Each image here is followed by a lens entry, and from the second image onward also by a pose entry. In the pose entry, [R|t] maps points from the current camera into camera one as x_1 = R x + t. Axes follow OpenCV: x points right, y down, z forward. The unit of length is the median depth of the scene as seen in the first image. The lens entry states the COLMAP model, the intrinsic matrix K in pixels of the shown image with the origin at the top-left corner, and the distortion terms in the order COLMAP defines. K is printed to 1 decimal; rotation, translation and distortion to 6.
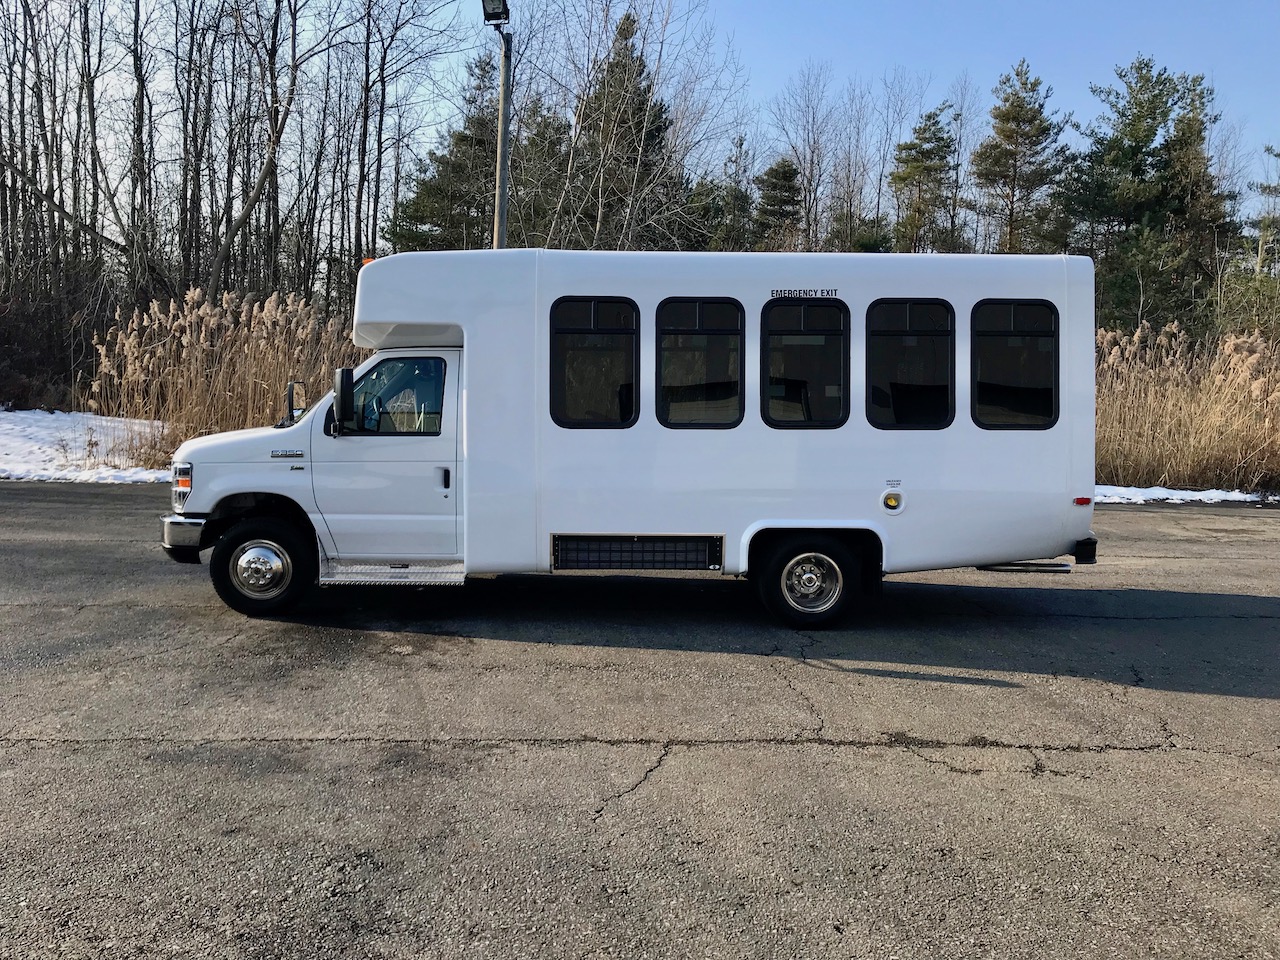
lens RADIAL K [[1064.2, 0, 640.0], [0, 1064.2, 480.0], [0, 0, 1]] dist [0.013267, 0.006229]
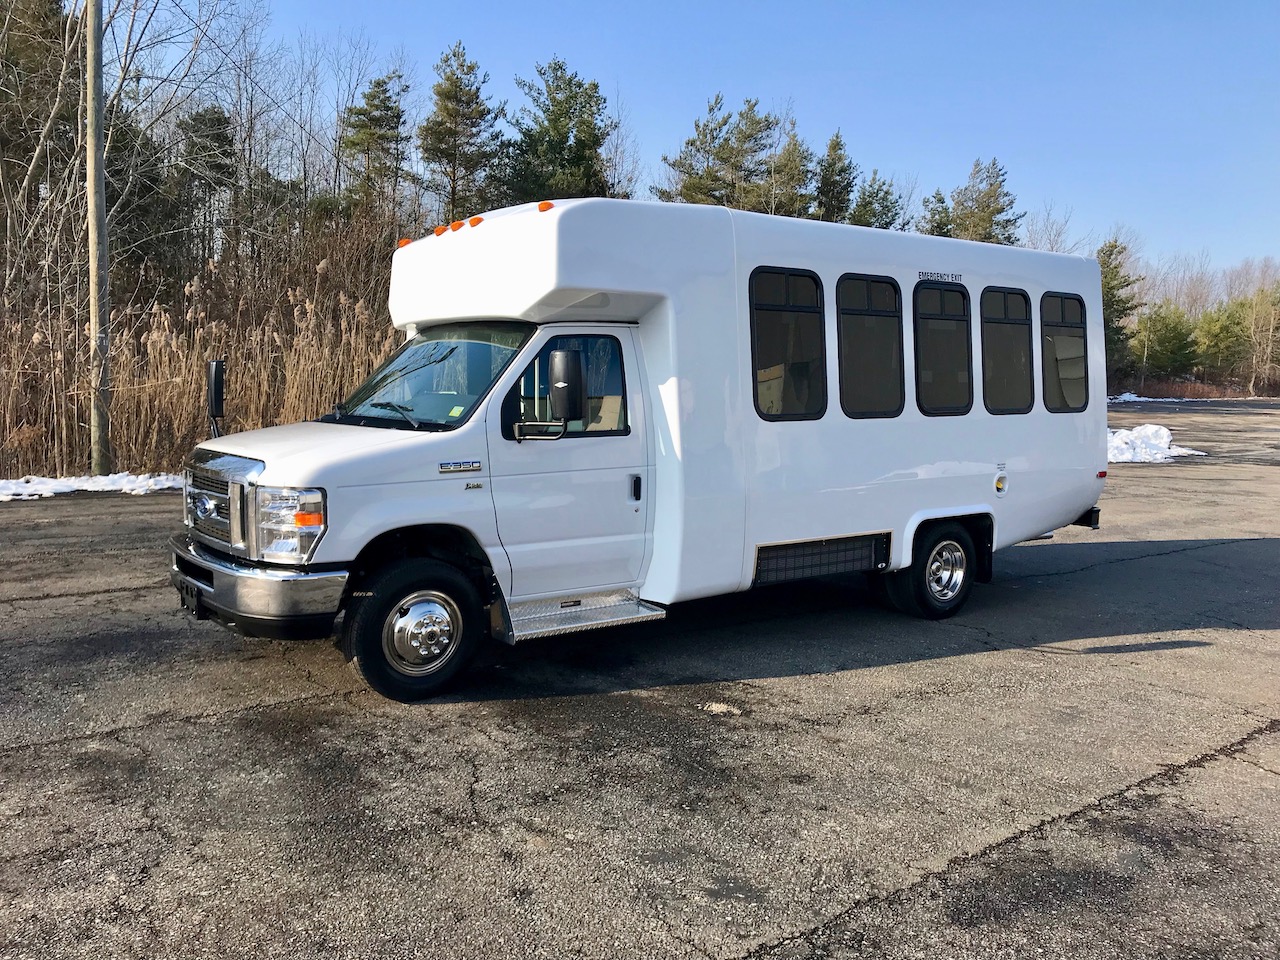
lens RADIAL K [[1056.0, 0, 640.0], [0, 1056.0, 480.0], [0, 0, 1]] dist [0.019527, -0.004628]
pose [[0.825105, -0.055557, 0.562241, -0.609793], [0.039573, 0.998392, 0.040581, -0.038361], [-0.563592, -0.011234, 0.825977, 0.339945]]
